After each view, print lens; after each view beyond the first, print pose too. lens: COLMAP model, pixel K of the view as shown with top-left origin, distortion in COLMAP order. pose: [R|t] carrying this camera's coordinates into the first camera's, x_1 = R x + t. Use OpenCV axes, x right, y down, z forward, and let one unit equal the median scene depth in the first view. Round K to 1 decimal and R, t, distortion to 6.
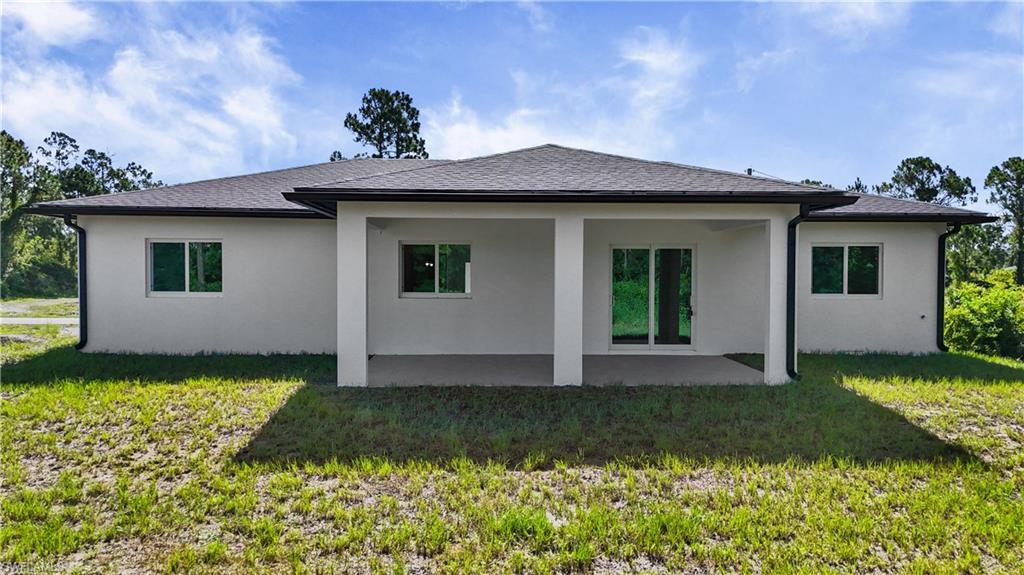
lens RADIAL K [[756.9, 0, 512.0], [0, 756.9, 287.5], [0, 0, 1]] dist [0.081366, -0.096917]
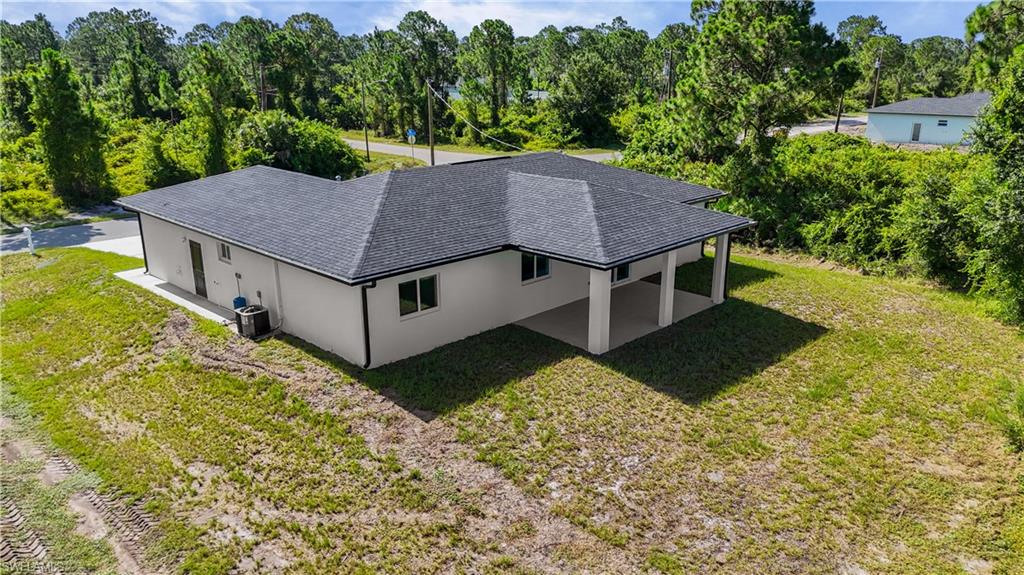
lens RADIAL K [[756.9, 0, 512.0], [0, 756.9, 287.5], [0, 0, 1]] dist [0.081366, -0.096917]
pose [[0.724741, -0.206181, 0.657449, -1.233950], [0.018455, 0.959645, 0.280607, -0.439702], [-0.688774, -0.191234, 0.699300, -0.118876]]
